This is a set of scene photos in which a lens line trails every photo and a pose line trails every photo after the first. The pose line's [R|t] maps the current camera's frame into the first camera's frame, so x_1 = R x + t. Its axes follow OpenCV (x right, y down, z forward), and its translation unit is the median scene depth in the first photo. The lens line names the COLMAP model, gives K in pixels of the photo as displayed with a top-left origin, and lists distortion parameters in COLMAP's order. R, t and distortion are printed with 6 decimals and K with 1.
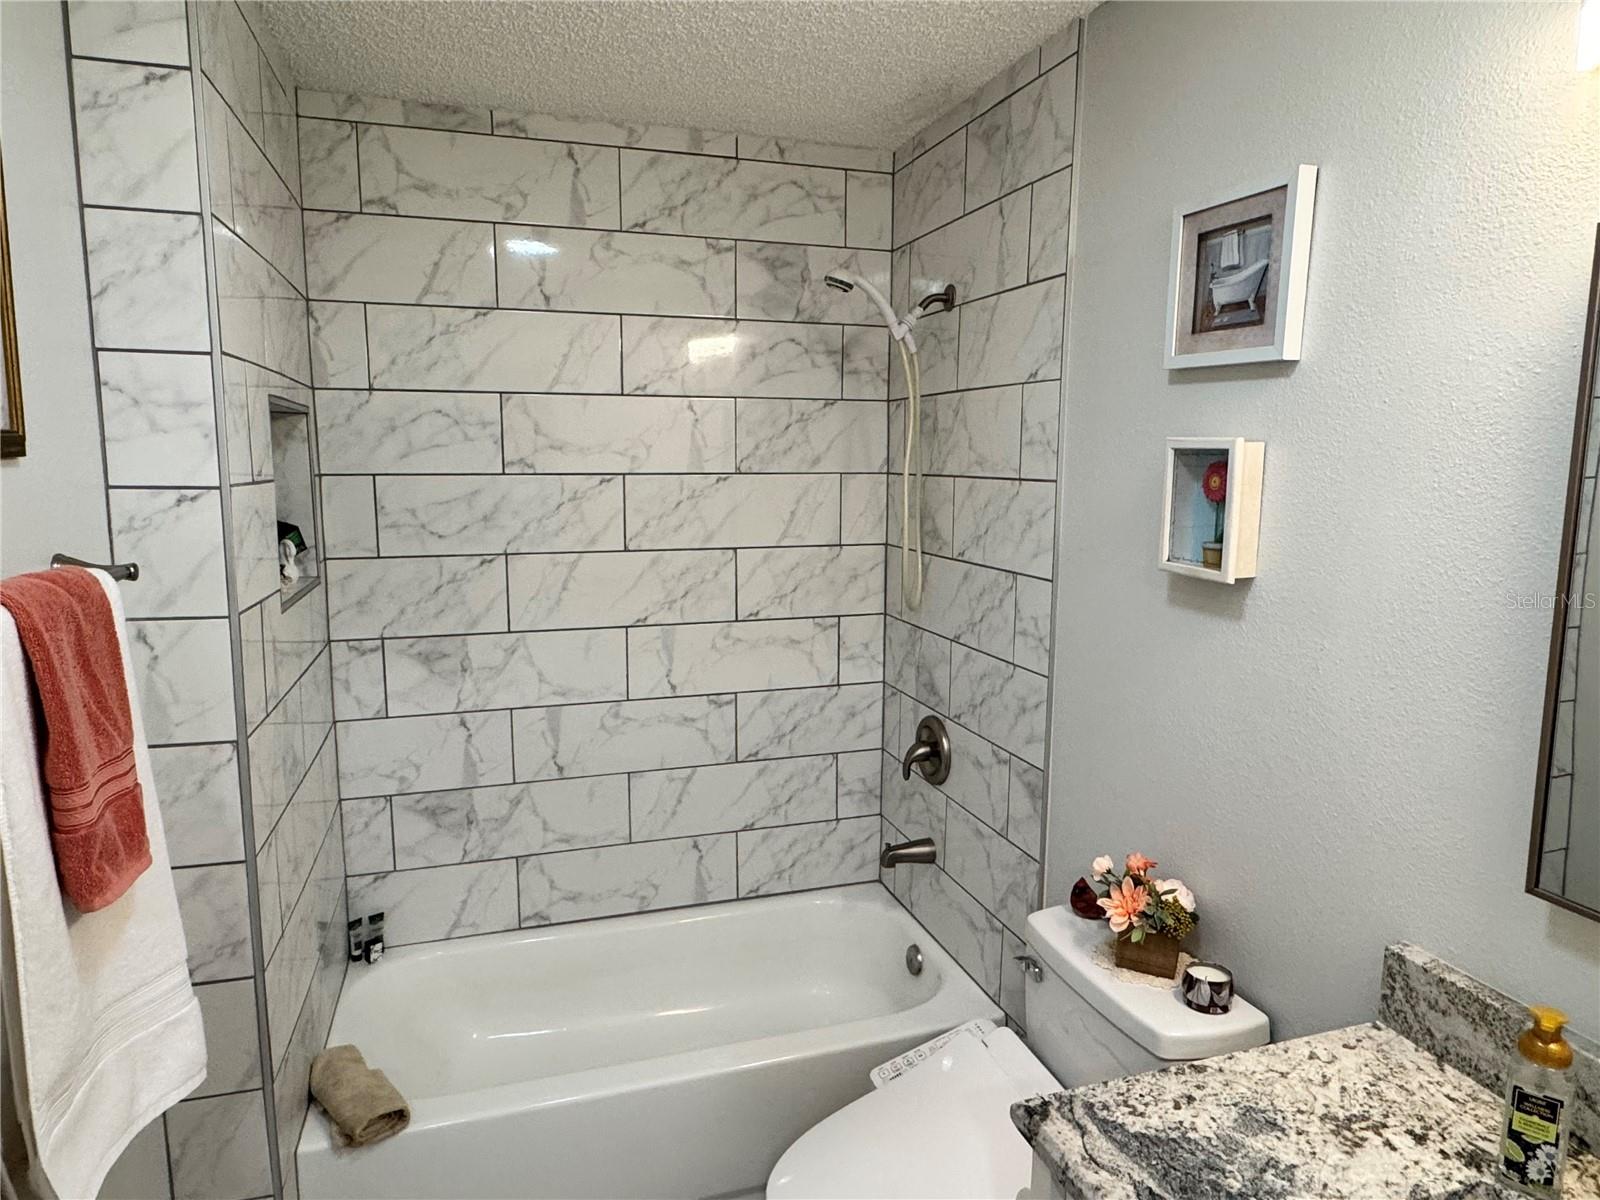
lens RADIAL K [[1002.0, 0, 795.0], [0, 1002.0, 595.1], [0, 0, 1]] dist [-0.007542, 0.002637]
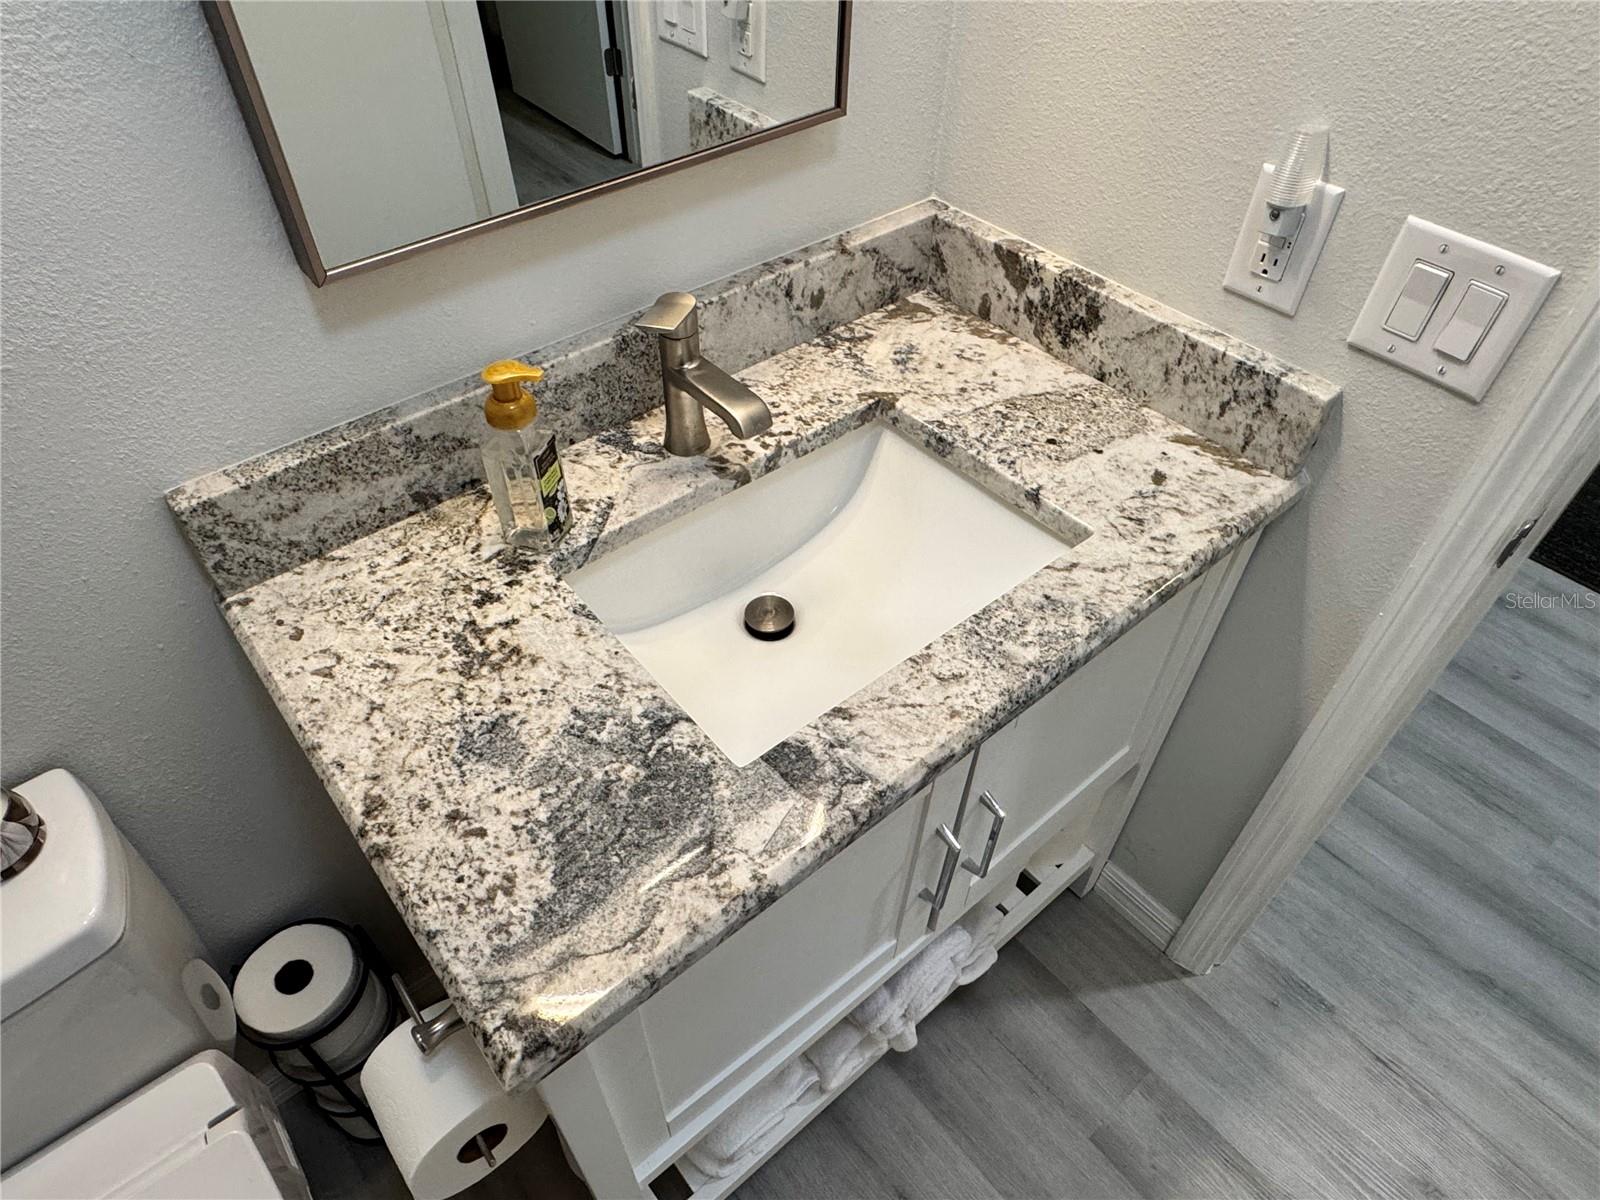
lens RADIAL K [[1002.0, 0, 783.4], [0, 1002.0, 588.7], [0, 0, 1]] dist [-0.007542, 0.002637]
pose [[-0.369671, -0.663376, 0.650596, -0.006527], [0.121370, 0.659722, 0.741644, -0.028529], [-0.921202, 0.353127, -0.163366, 0.427505]]
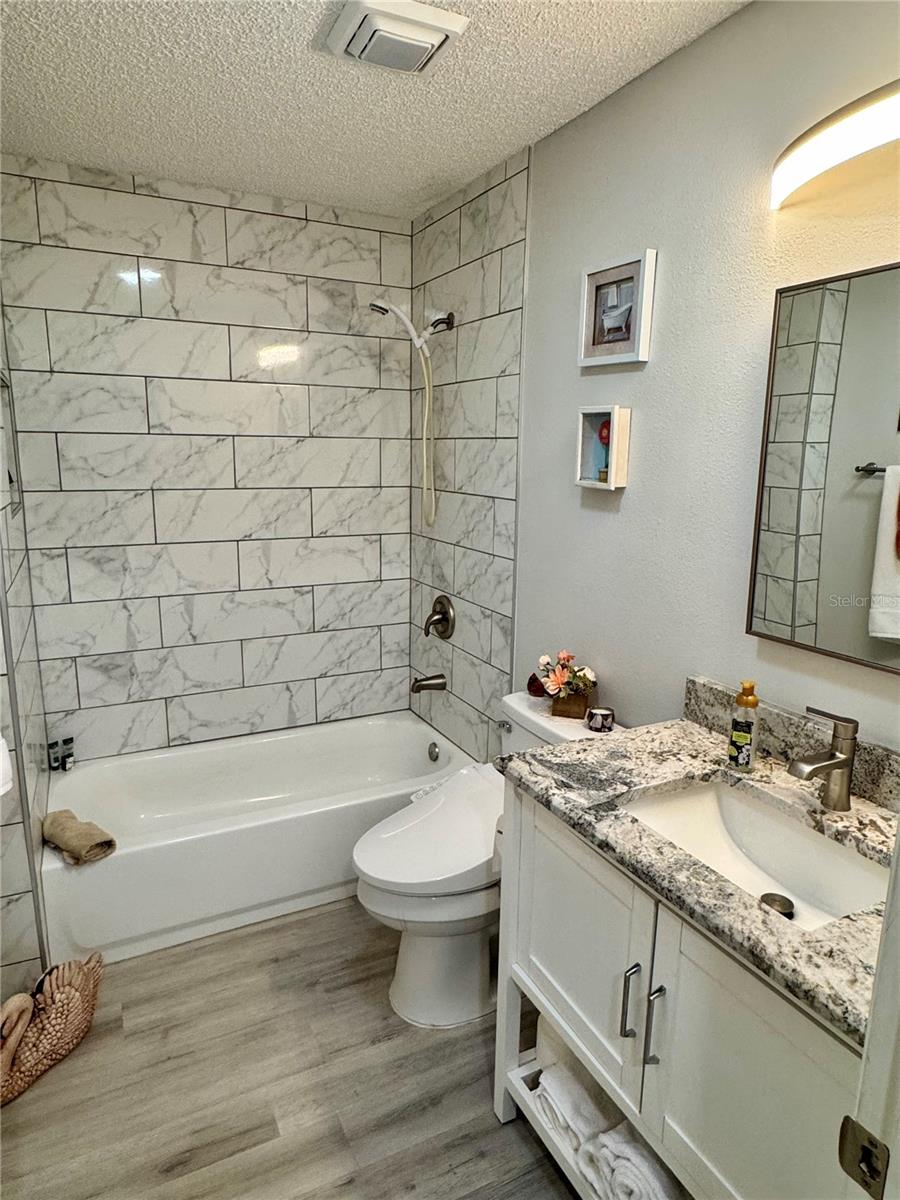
lens RADIAL K [[751.5, 0, 459.0], [0, 751.5, 602.8], [0, 0, 1]] dist [-0.007542, 0.002637]
pose [[0.985894, -0.023571, 0.165701, -0.036214], [0.012832, 0.997765, 0.065582, 0.063236], [-0.166877, -0.062531, 0.983993, -0.176887]]
